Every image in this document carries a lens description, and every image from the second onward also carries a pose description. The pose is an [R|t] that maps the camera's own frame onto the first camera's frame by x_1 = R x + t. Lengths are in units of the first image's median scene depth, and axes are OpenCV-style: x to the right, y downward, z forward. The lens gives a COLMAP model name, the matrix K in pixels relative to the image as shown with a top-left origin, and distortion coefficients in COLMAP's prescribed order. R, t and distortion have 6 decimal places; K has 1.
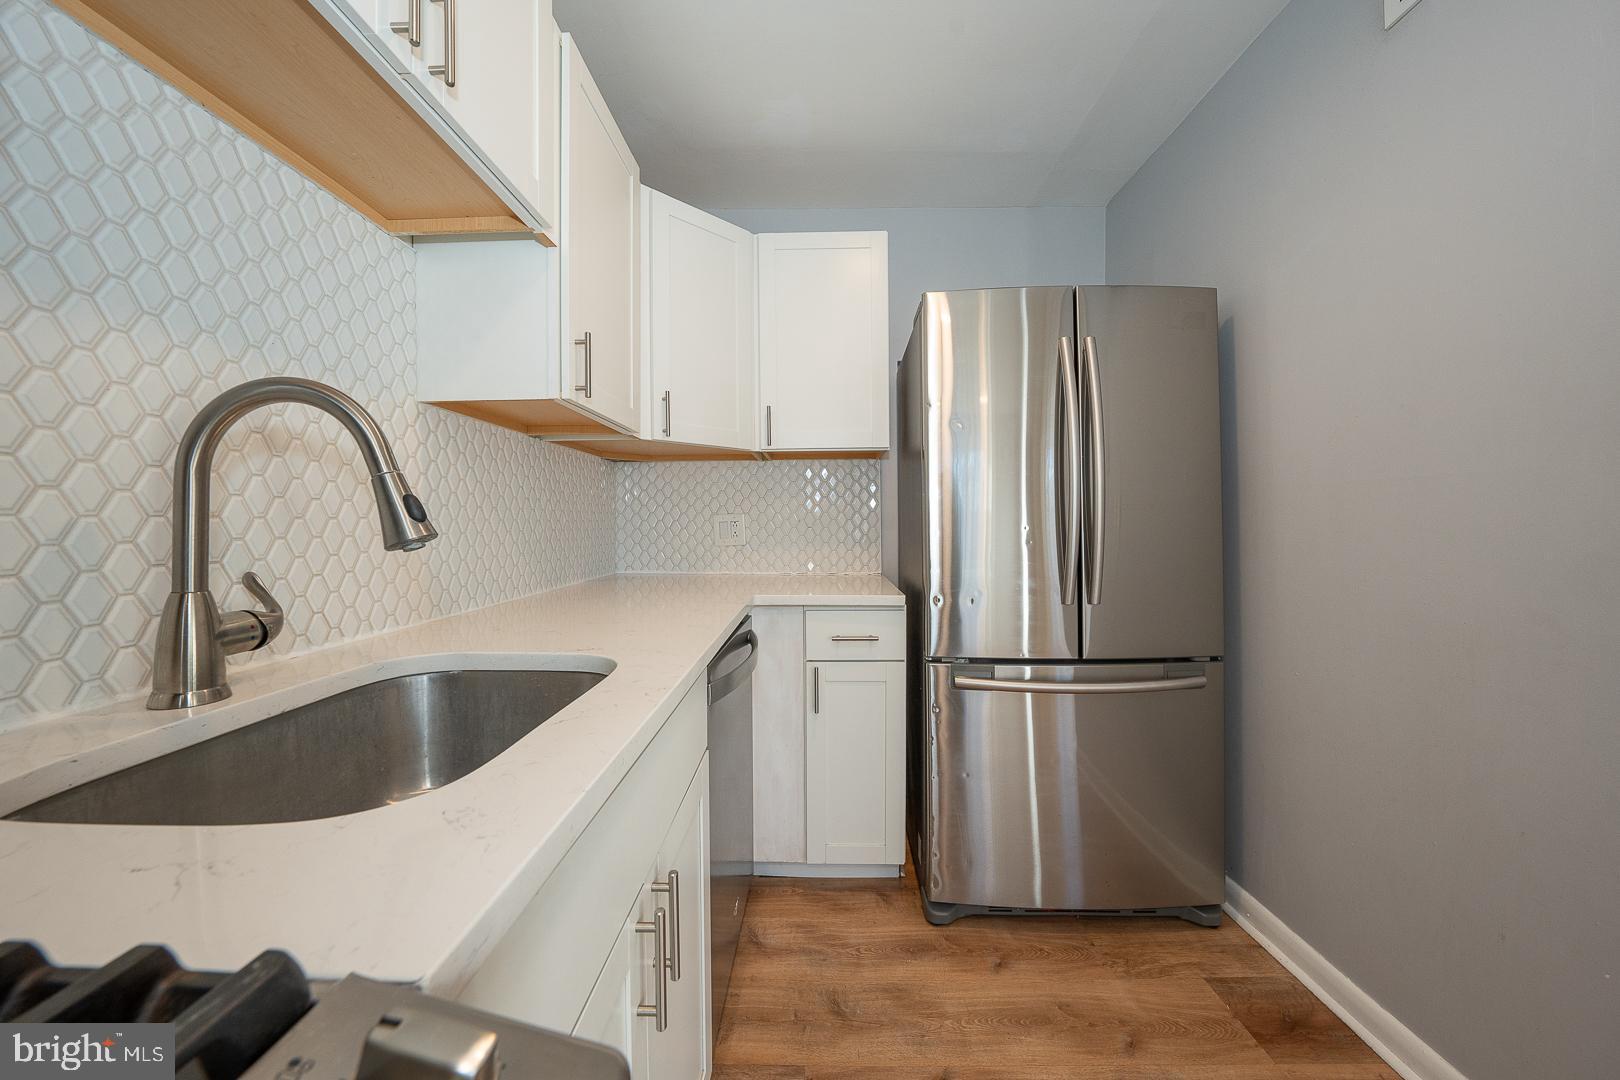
lens RADIAL K [[558.1, 0, 811.7], [0, 558.1, 534.0], [0, 0, 1]] dist [-0.032124, 0.007245]
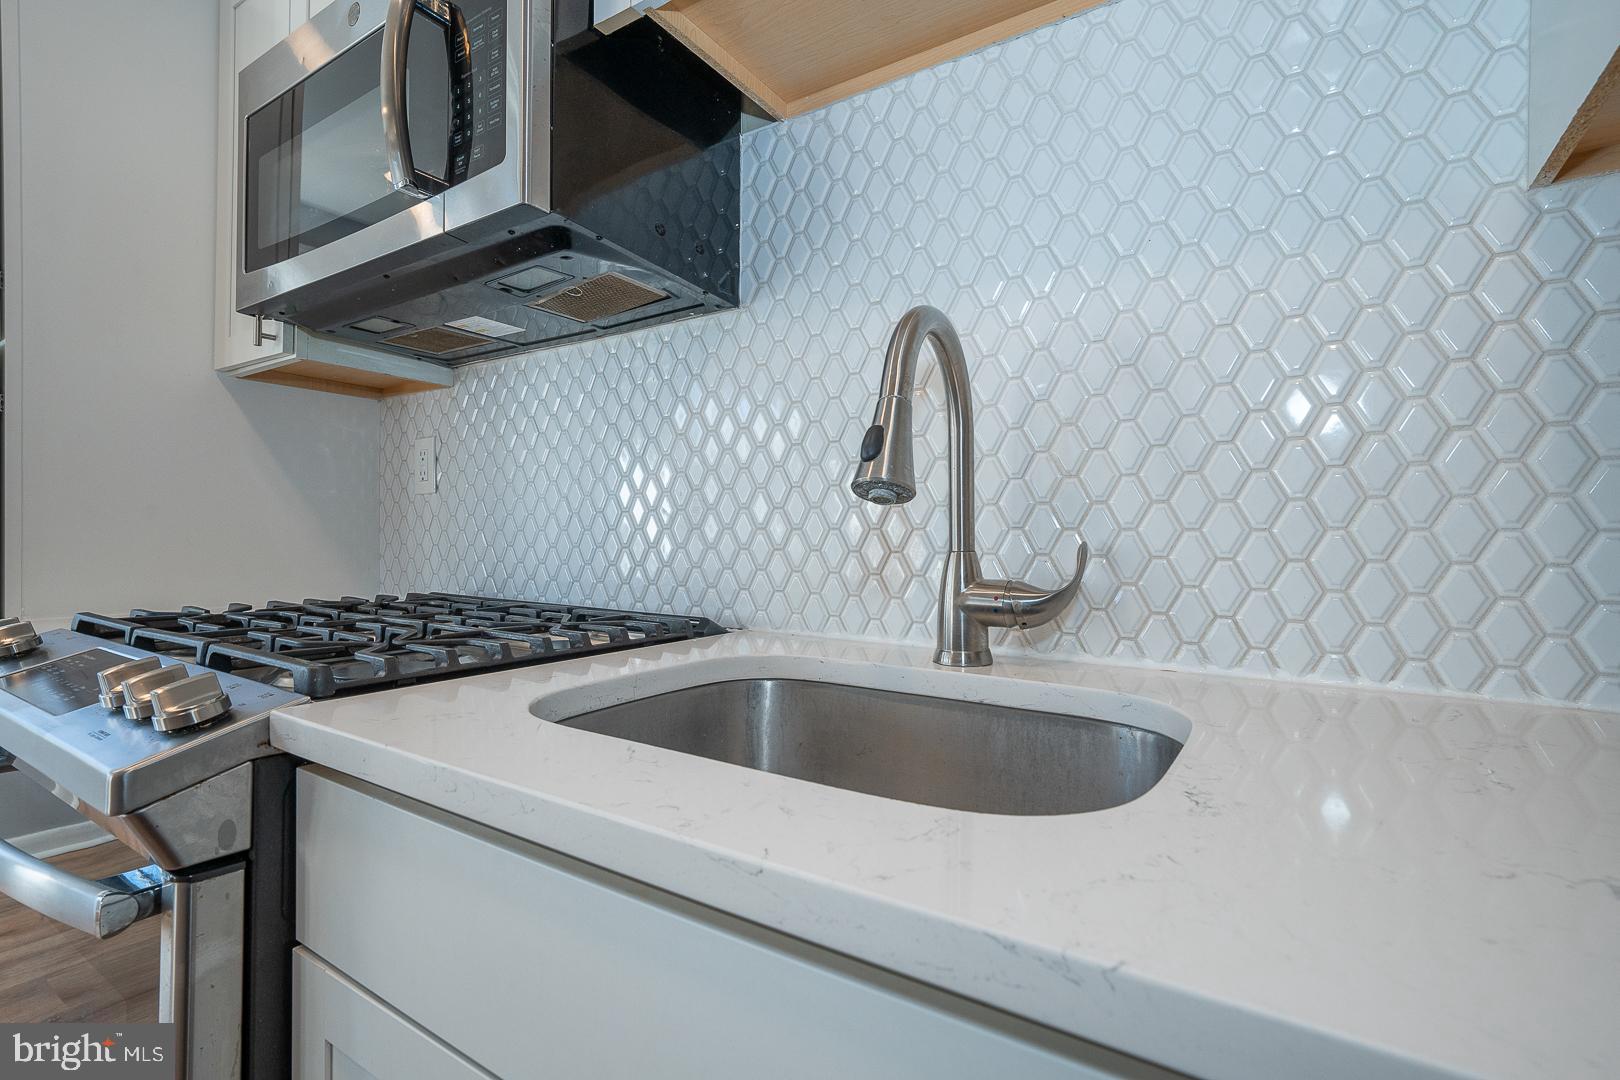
lens RADIAL K [[770.9, 0, 810.0], [0, 770.9, 540.0], [0, 0, 1]] dist [0.001383, 0.000104]
pose [[-0.544575, 0.008025, -0.838674, 0.084468], [-0.017914, 0.999615, 0.021197, 0.024572], [0.838521, 0.026568, -0.544222, 0.647666]]
